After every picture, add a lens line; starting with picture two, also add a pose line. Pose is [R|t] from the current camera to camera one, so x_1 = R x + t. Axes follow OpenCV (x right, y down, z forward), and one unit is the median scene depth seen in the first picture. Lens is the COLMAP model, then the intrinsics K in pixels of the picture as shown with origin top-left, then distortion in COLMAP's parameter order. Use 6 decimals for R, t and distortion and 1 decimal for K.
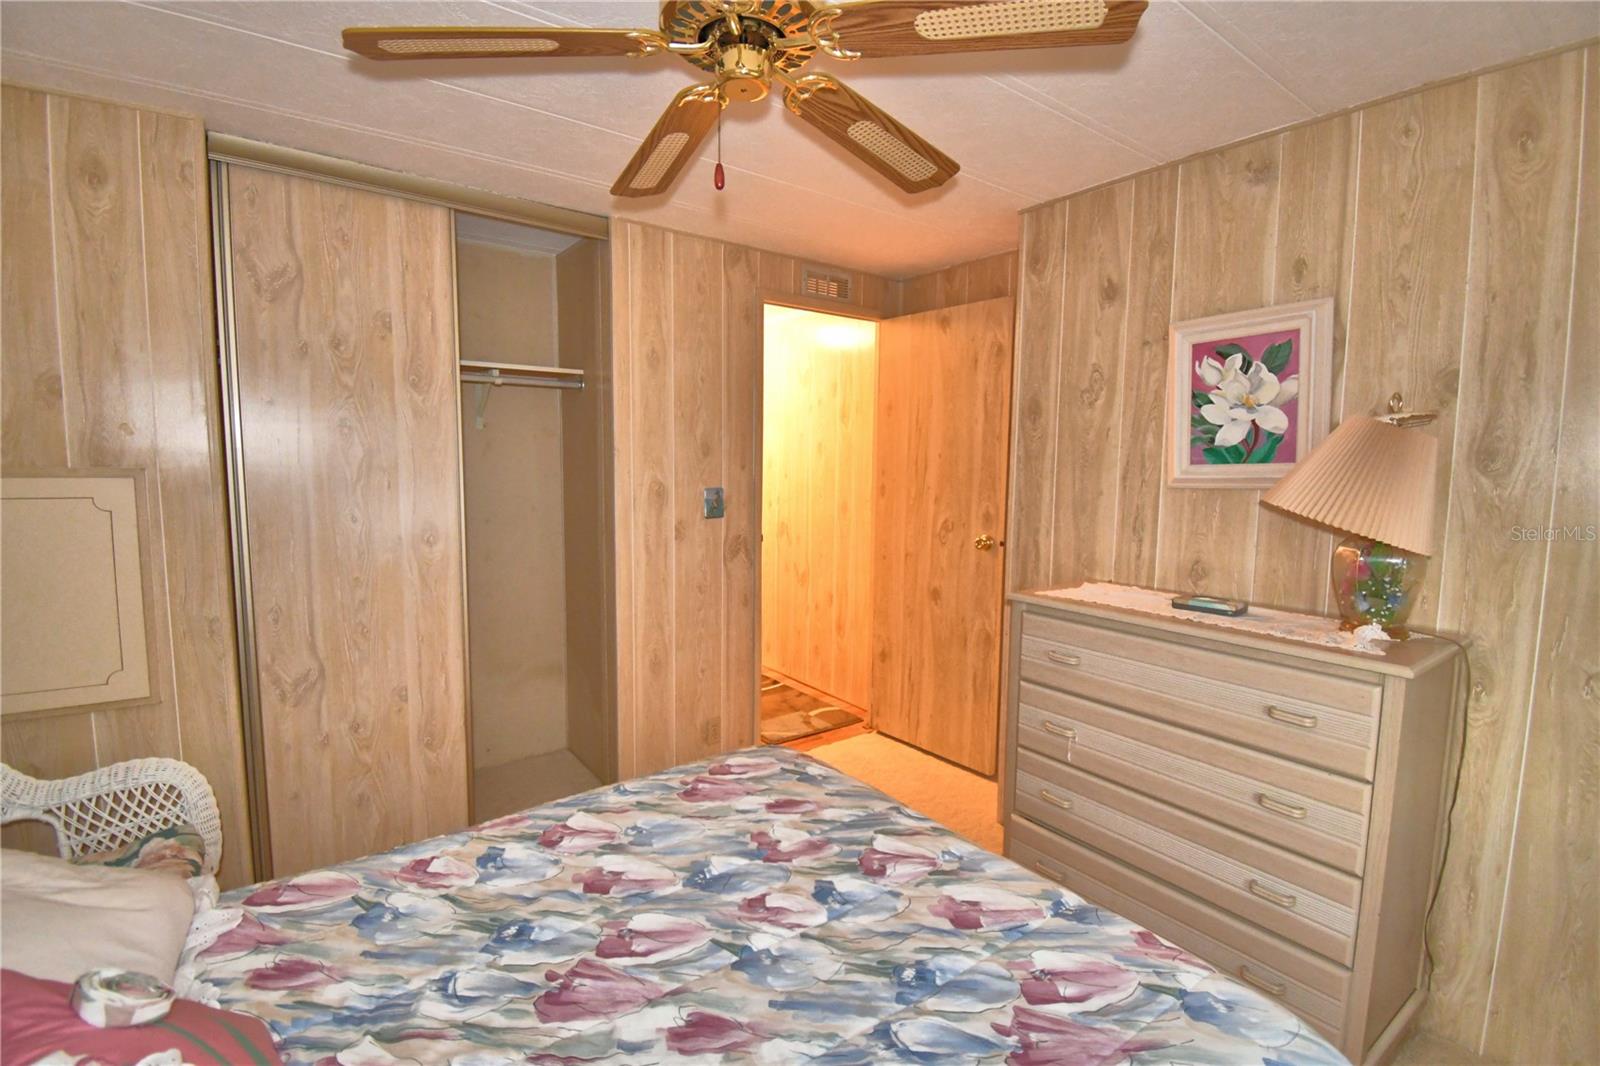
lens RADIAL K [[718.0, 0, 792.1], [0, 718.0, 534.1], [0, 0, 1]] dist [0.023580, -0.029758]
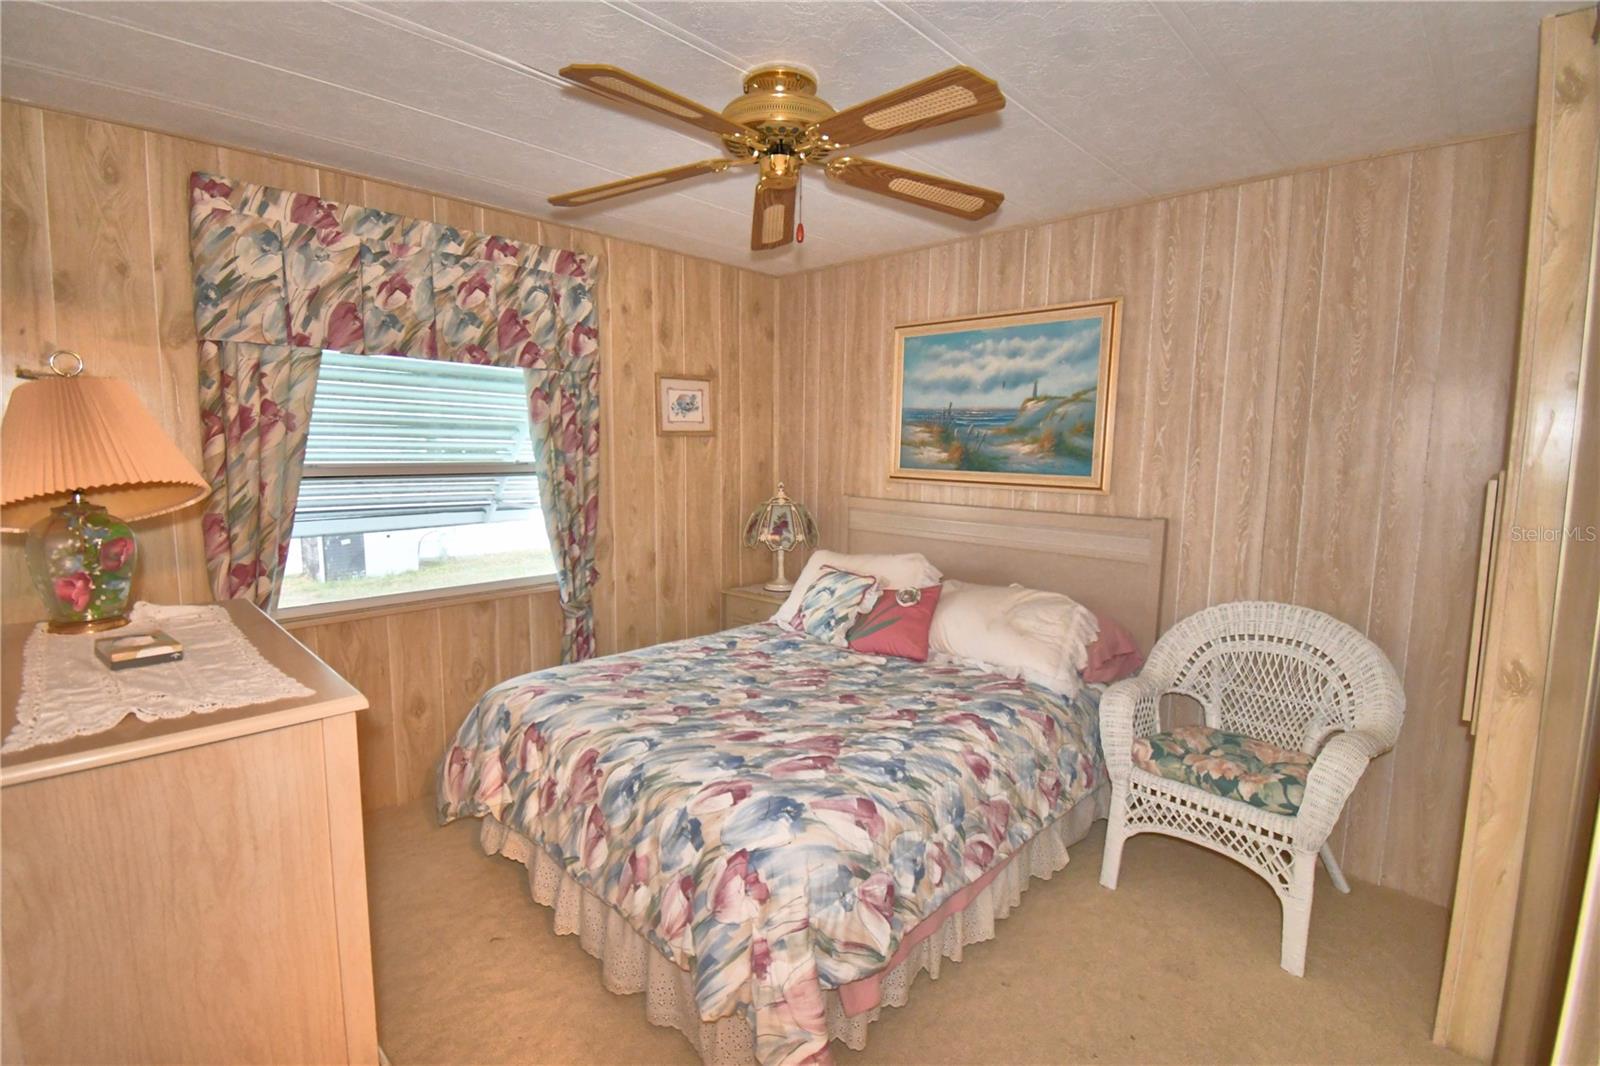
lens RADIAL K [[737.0, 0, 788.9], [0, 737.0, 533.7], [0, 0, 1]] dist [0.024176, -0.029356]
pose [[-0.986439, -0.002268, -0.164114, 0.108987], [-0.038840, 0.974731, 0.219982, -0.188424], [0.159468, 0.223373, -0.961600, 1.826715]]
